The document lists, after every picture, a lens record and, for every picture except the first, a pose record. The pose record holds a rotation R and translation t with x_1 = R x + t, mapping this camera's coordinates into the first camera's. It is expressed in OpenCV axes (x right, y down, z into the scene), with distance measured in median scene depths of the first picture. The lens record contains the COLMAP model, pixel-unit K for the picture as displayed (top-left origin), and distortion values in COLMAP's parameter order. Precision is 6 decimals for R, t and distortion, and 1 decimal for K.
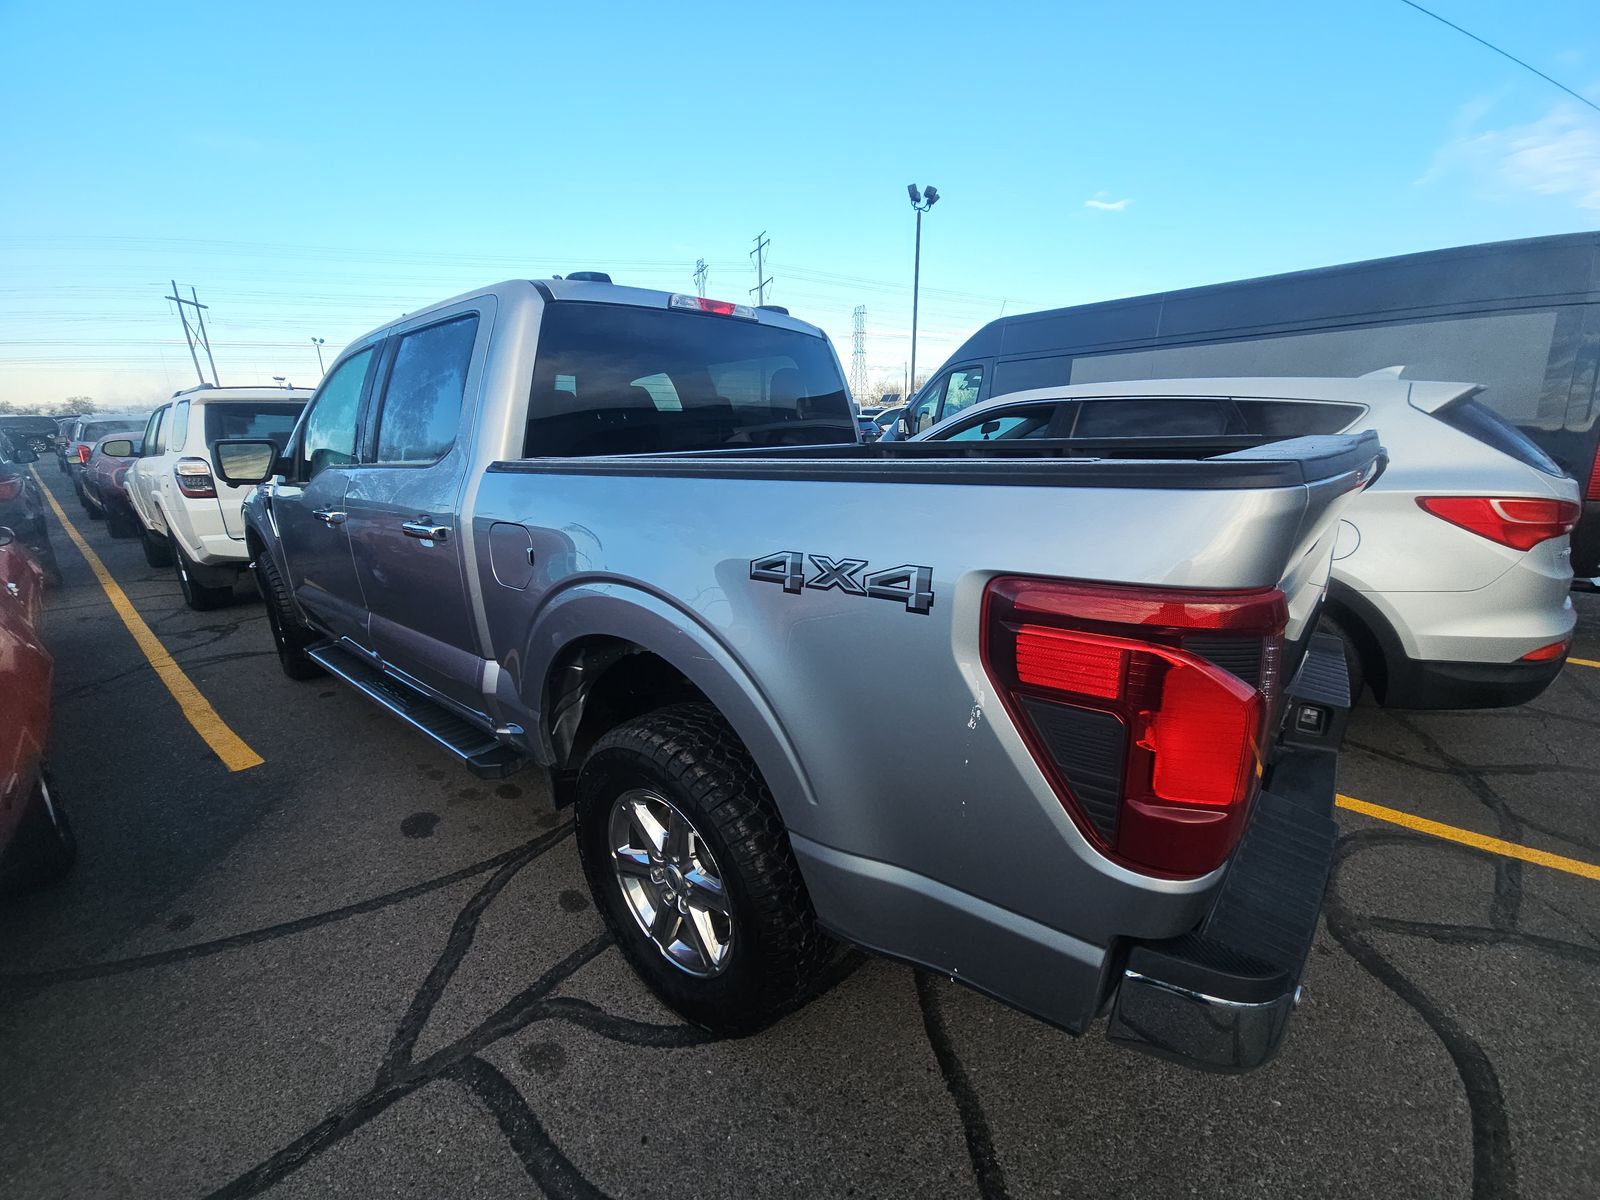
lens RADIAL K [[639.0, 0, 806.9], [0, 639.0, 617.1], [0, 0, 1]] dist [0.000432, -0.006918]
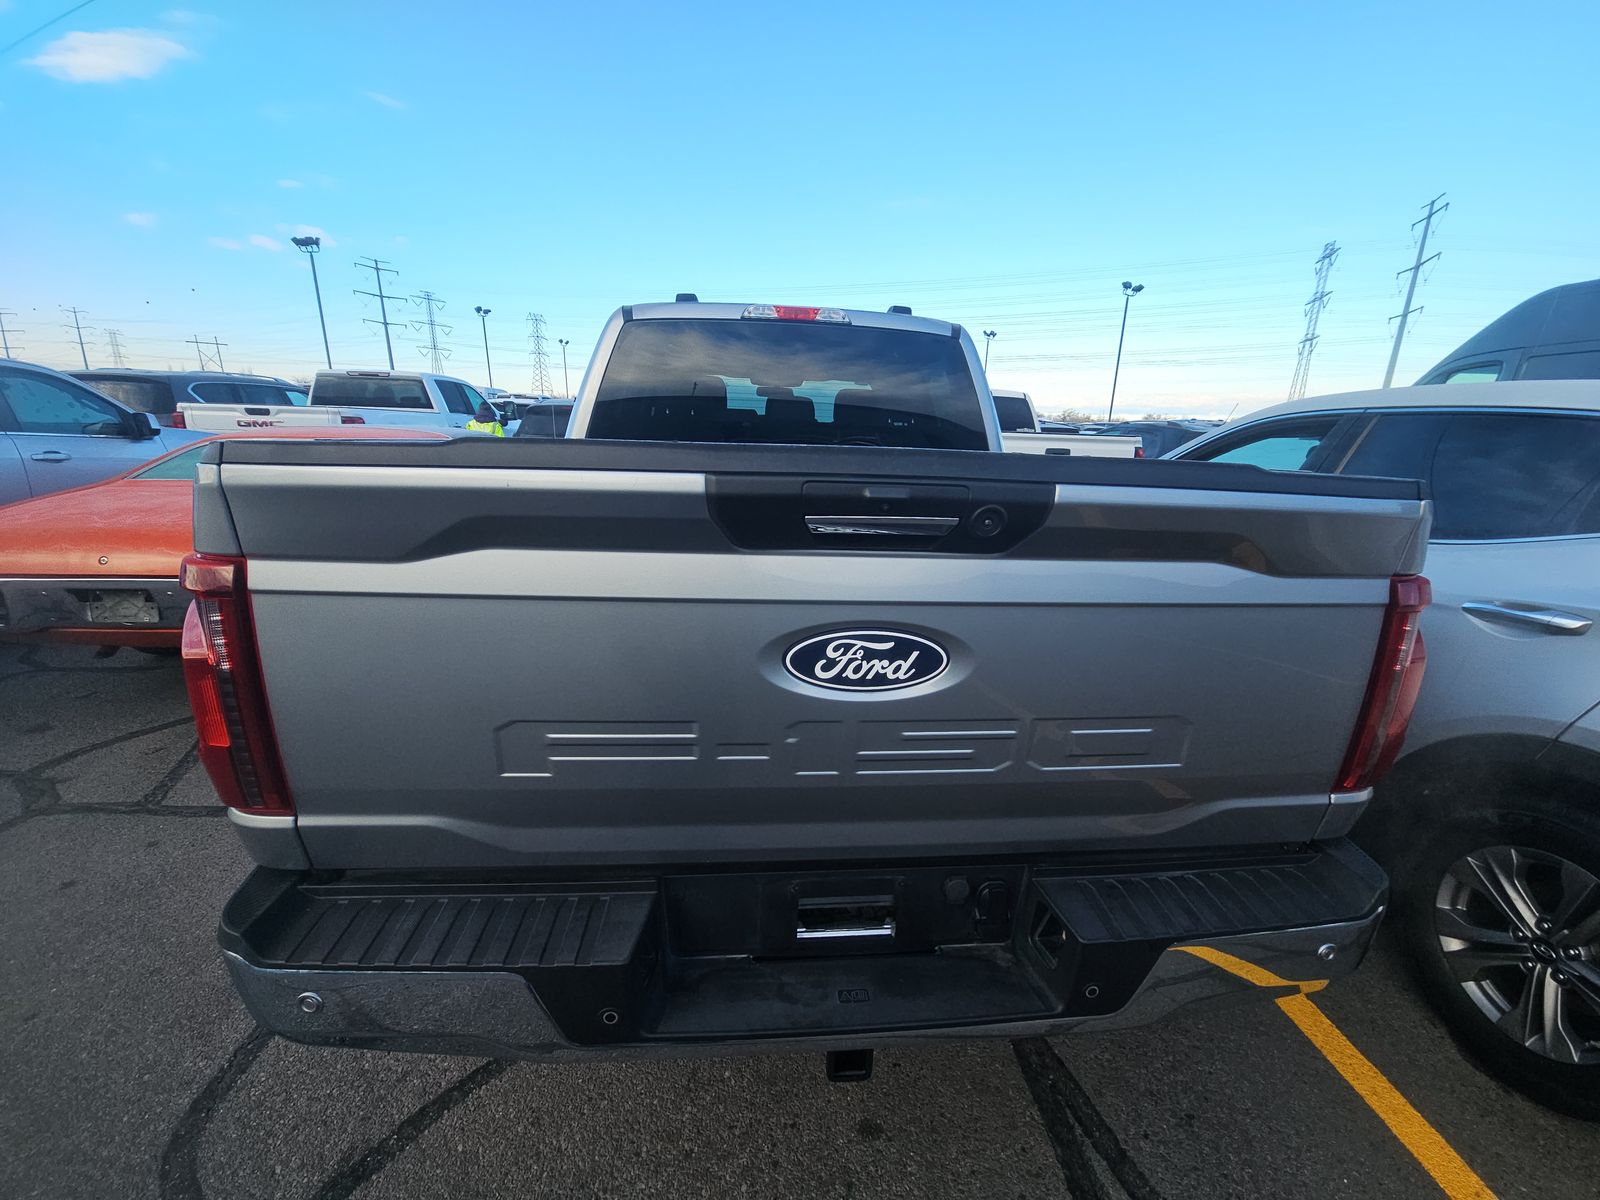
lens RADIAL K [[639.0, 0, 806.9], [0, 639.0, 617.1], [0, 0, 1]] dist [0.000432, -0.006918]
pose [[0.716332, 0.232705, -0.657813, 0.725541], [-0.239895, 0.967414, 0.080991, -0.092142], [0.655224, 0.099789, 0.748814, 0.282680]]
